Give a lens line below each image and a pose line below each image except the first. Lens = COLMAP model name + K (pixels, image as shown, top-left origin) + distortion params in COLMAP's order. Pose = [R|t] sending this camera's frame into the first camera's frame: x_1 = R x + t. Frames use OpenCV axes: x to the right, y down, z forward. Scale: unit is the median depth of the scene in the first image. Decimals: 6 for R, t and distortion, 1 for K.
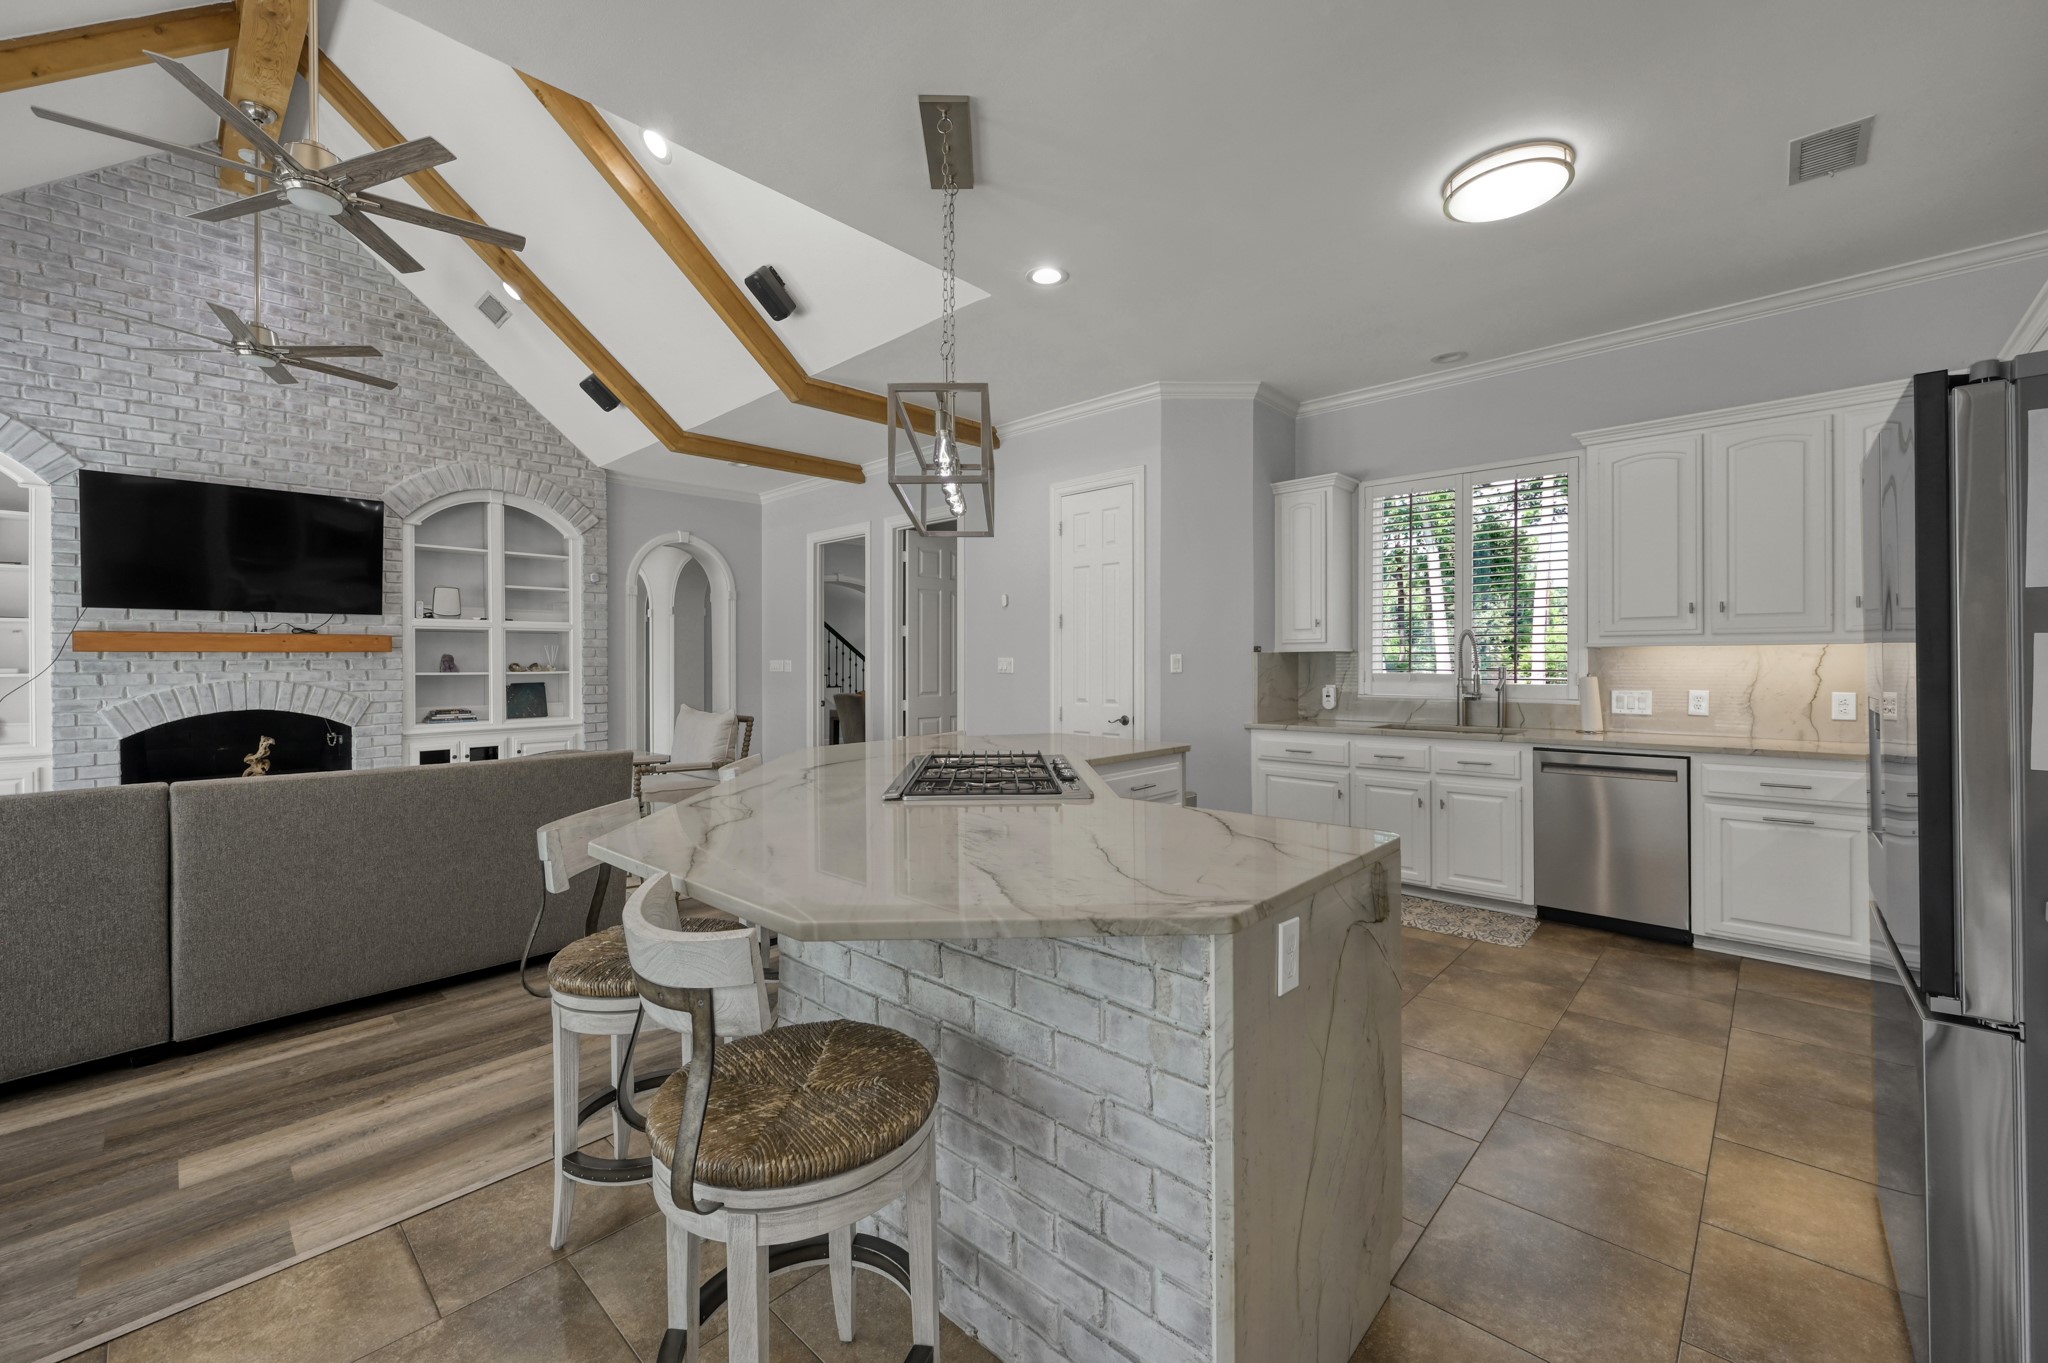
lens RADIAL K [[814.4, 0, 1023.4], [0, 814.4, 660.7], [0, 0, 1]] dist [-0.002800, 0.001090]
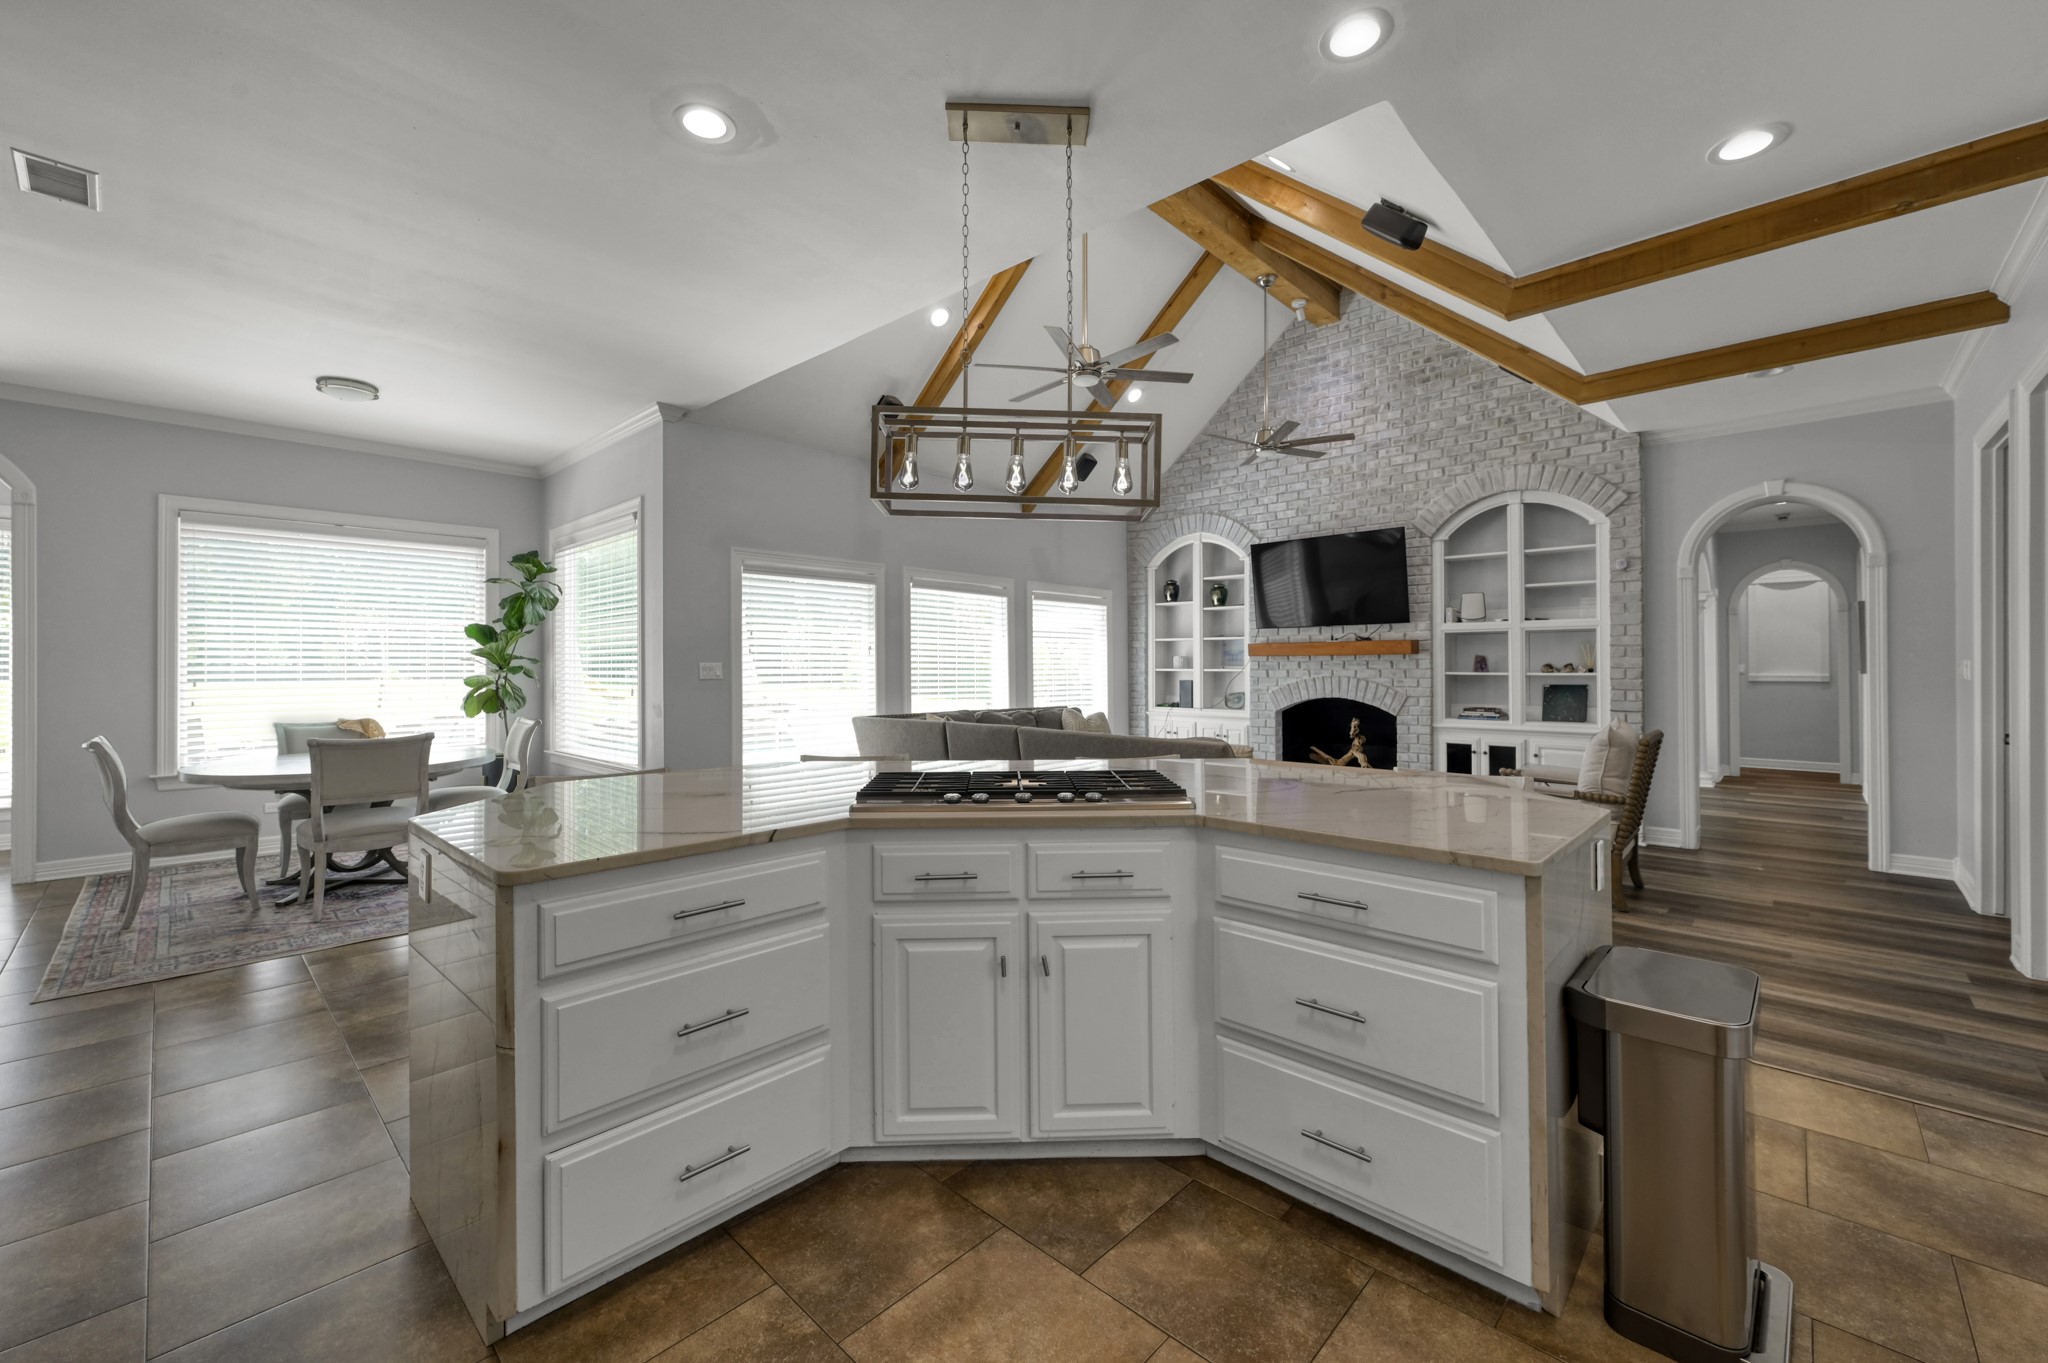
lens RADIAL K [[814.4, 0, 1030.6], [0, 814.4, 667.8], [0, 0, 1]] dist [-0.002800, 0.001090]
pose [[-0.005054, 0.009403, -0.999943, 0.373714], [0.003137, 0.999951, 0.009387, -0.003584], [0.999982, -0.003089, -0.005083, 0.433265]]
